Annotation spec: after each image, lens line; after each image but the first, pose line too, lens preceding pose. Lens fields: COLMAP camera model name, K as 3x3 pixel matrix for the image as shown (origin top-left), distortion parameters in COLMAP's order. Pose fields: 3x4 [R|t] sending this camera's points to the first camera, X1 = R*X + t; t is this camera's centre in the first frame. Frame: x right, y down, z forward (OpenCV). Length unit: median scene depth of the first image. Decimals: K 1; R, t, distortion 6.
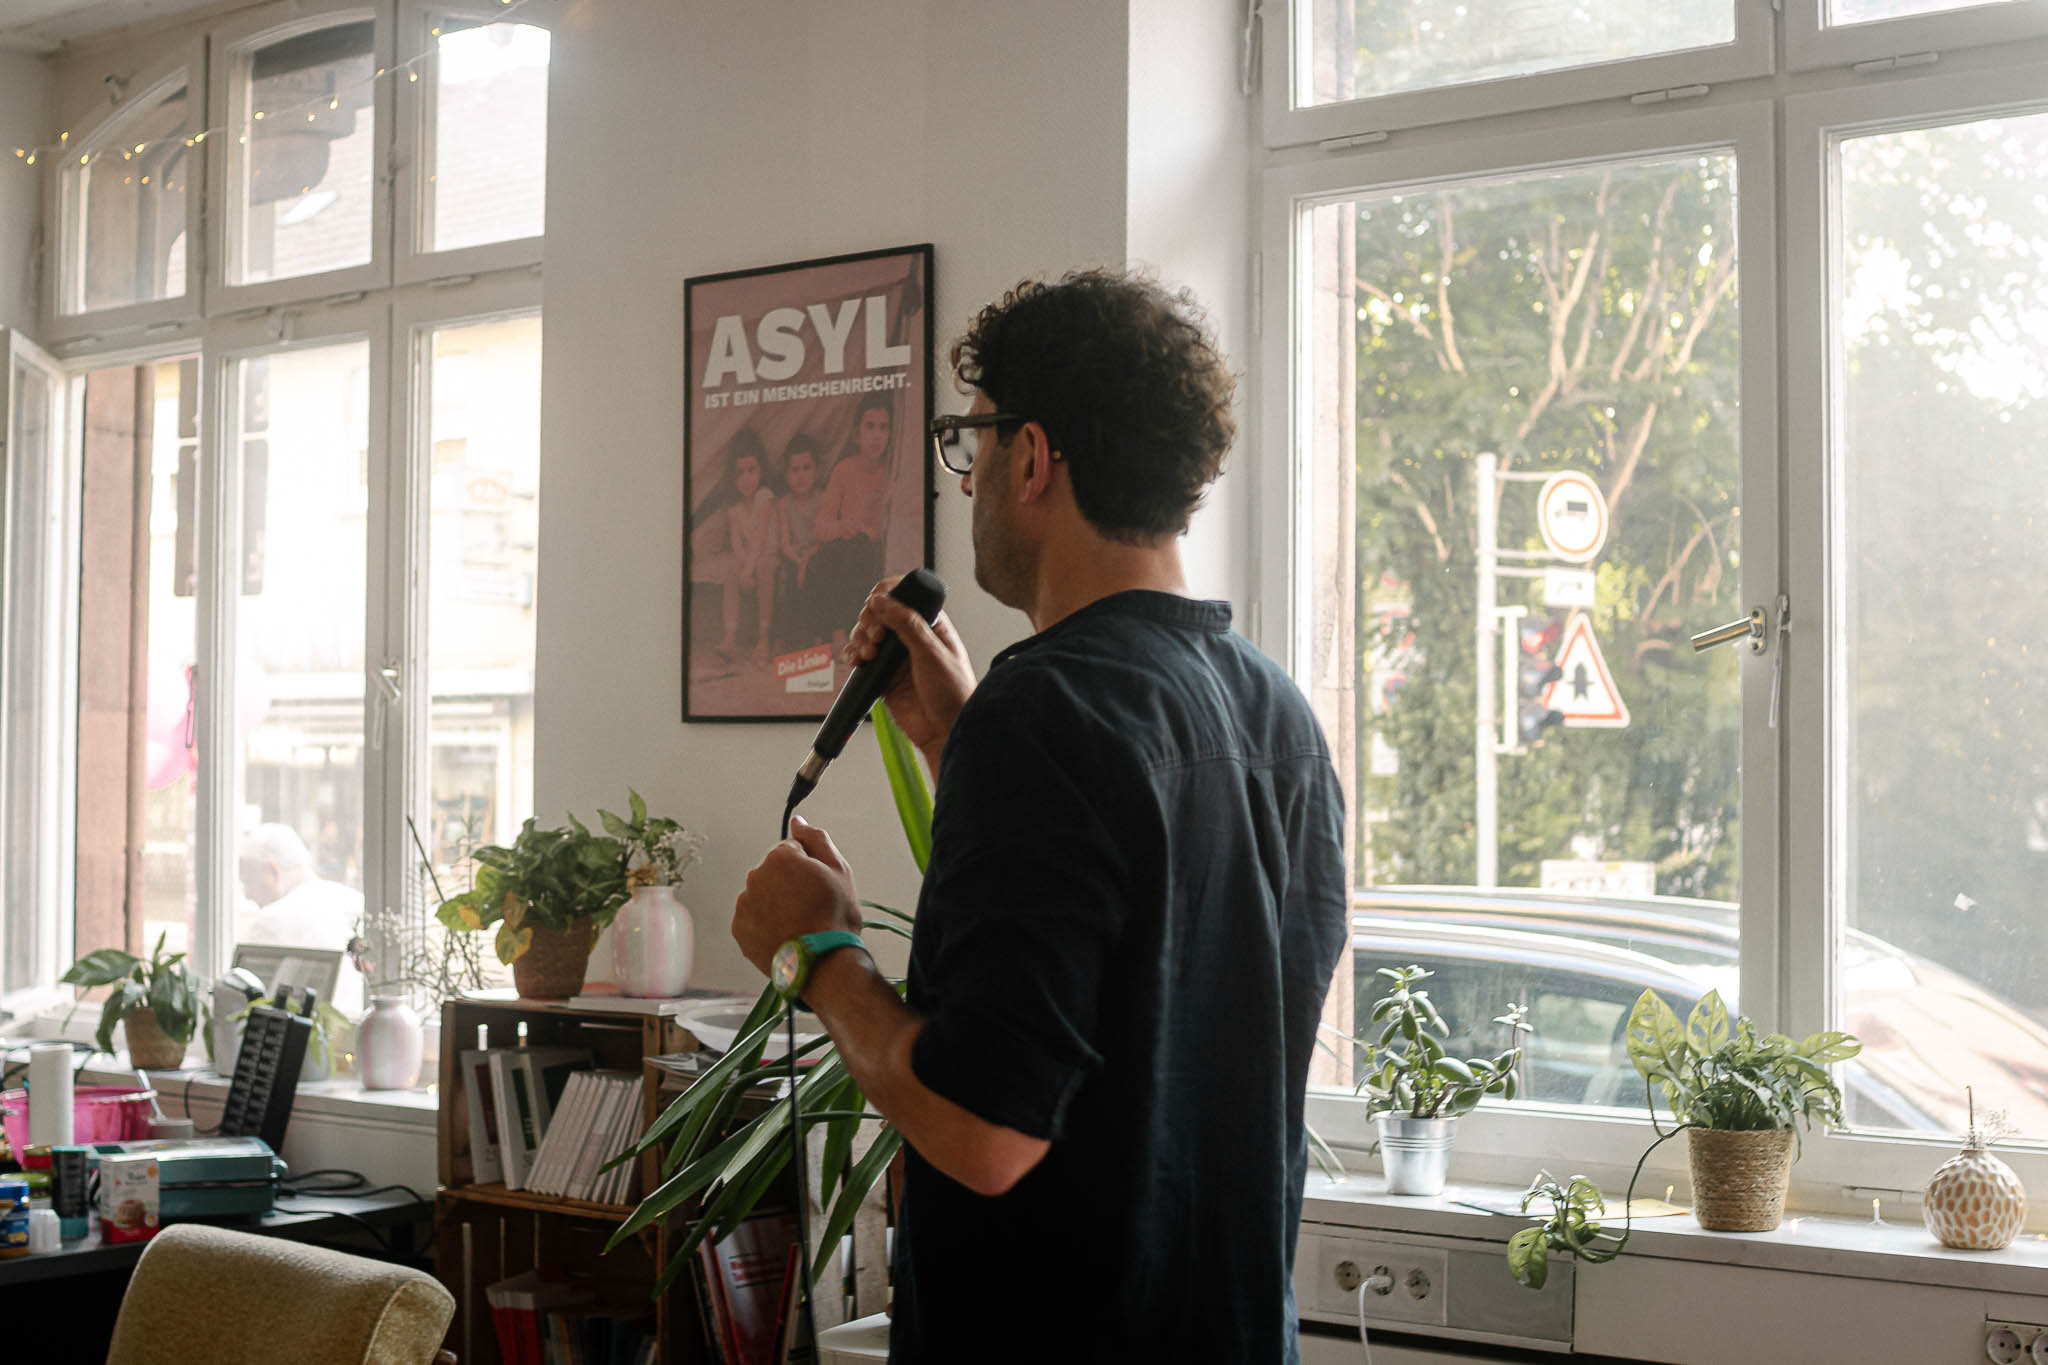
lens RADIAL K [[2859.0, 0, 1024.0], [0, 2859.0, 682.5], [0, 0, 1]] dist [-0.153595, 0.130618]
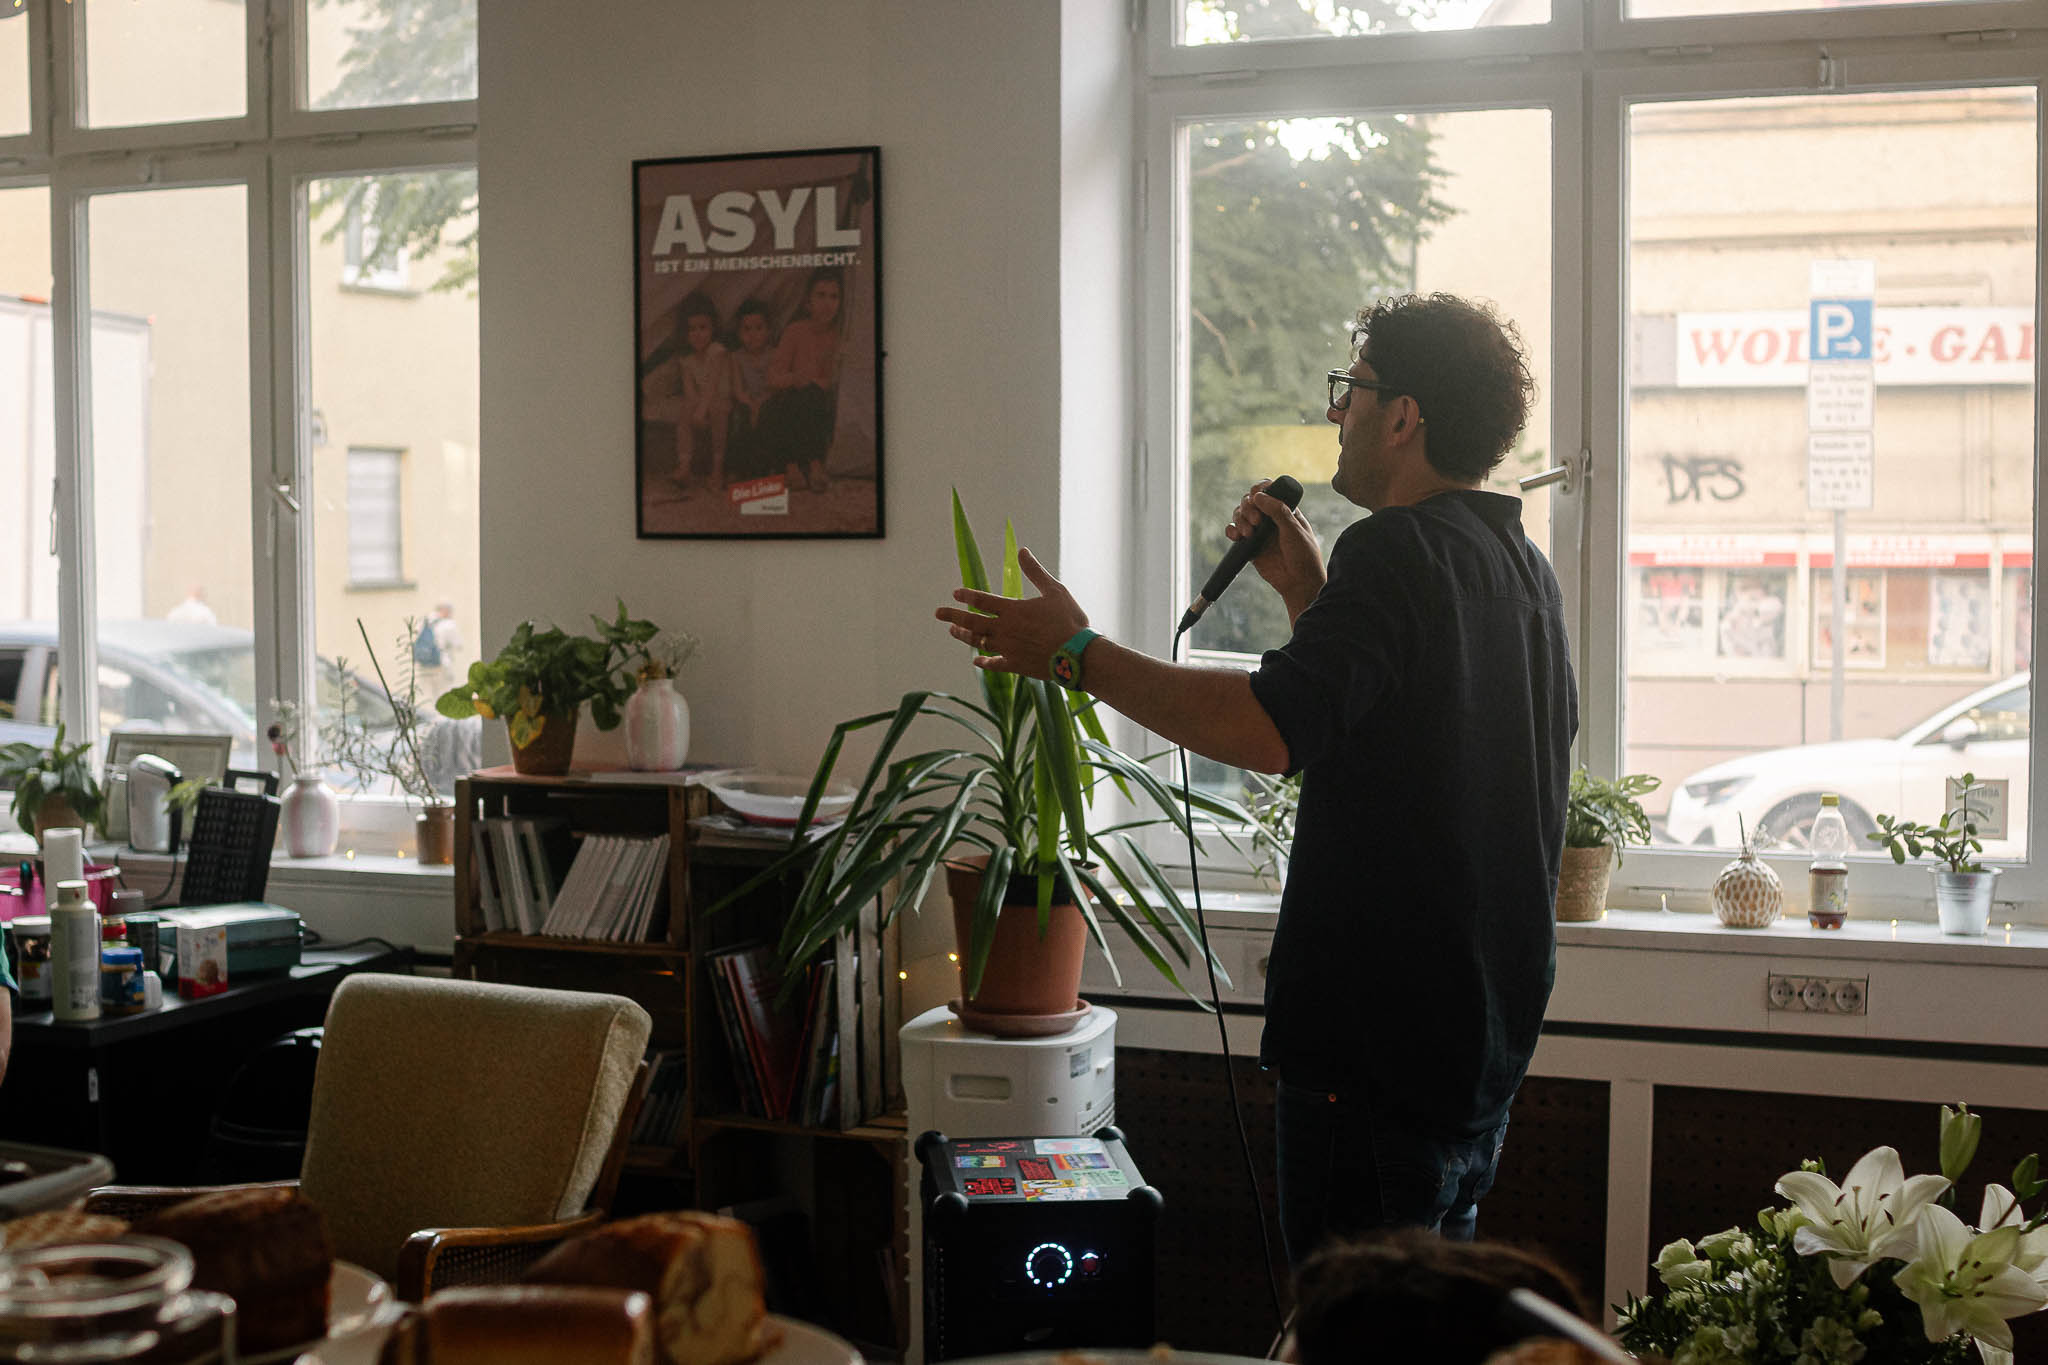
lens RADIAL K [[2859.0, 0, 1024.0], [0, 2859.0, 682.5], [0, 0, 1]] dist [-0.153595, 0.130618]
pose [[0.967490, -0.021850, 0.251965, -0.275398], [-0.001277, 0.995826, 0.091260, -0.036287], [-0.252907, -0.088615, 0.963424, -0.196298]]
